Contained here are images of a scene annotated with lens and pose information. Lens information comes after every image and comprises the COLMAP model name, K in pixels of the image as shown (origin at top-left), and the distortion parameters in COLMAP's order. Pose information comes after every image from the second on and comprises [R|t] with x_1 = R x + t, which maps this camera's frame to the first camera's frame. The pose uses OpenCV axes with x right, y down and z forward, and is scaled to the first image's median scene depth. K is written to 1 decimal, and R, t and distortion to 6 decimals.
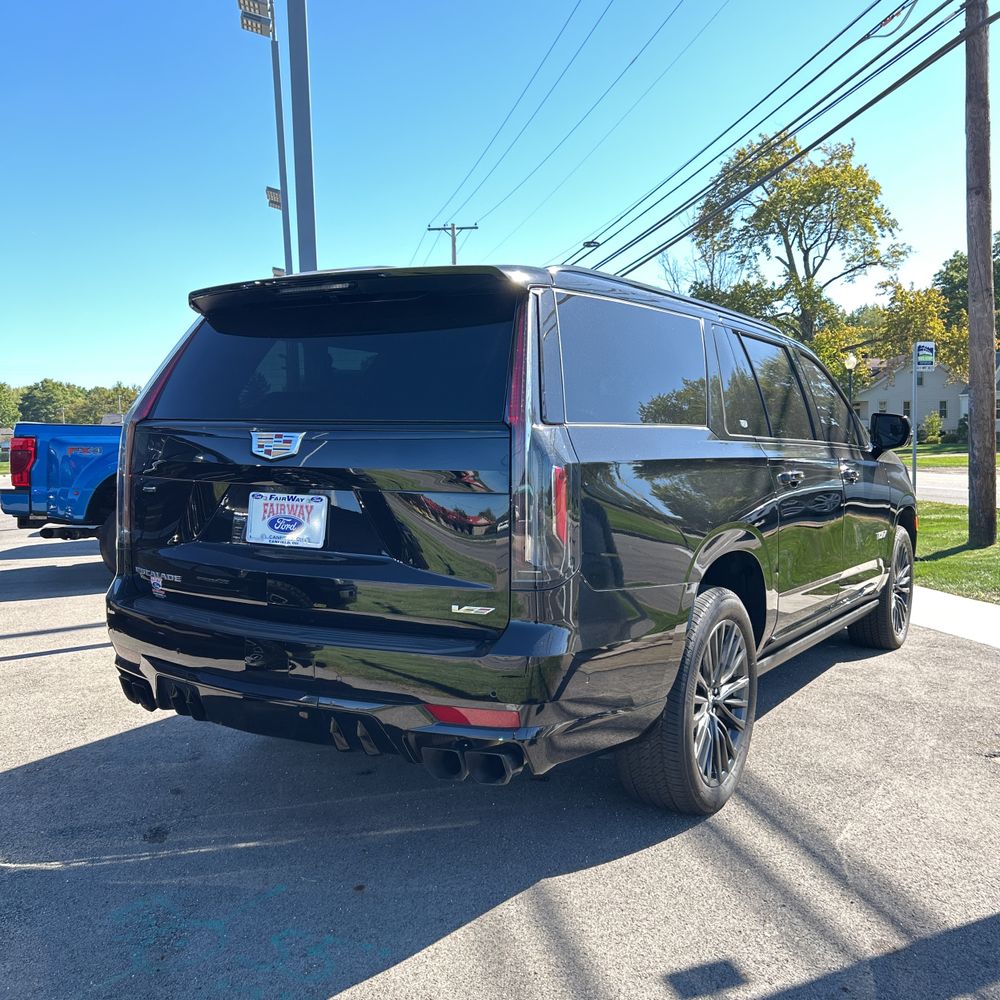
lens RADIAL K [[1052.0, 0, 499.9], [0, 1052.0, 418.8], [0, 0, 1]] dist [0.092327, -0.182600]
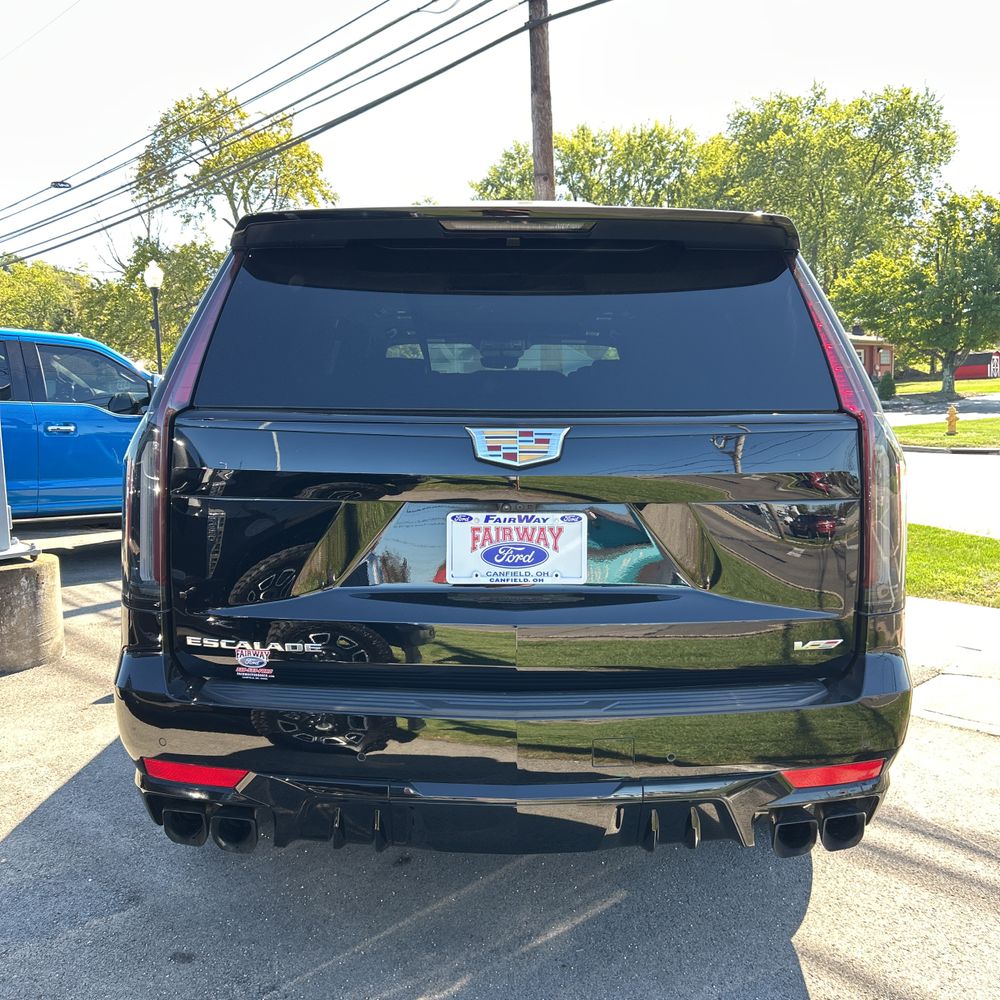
lens RADIAL K [[1052.0, 0, 499.9], [0, 1052.0, 418.8], [0, 0, 1]] dist [0.092327, -0.182600]
pose [[0.843795, -0.017770, 0.536372, -0.509279], [-0.000231, 0.999440, 0.033475, -0.014728], [-0.536666, -0.028370, 0.843318, 0.342845]]
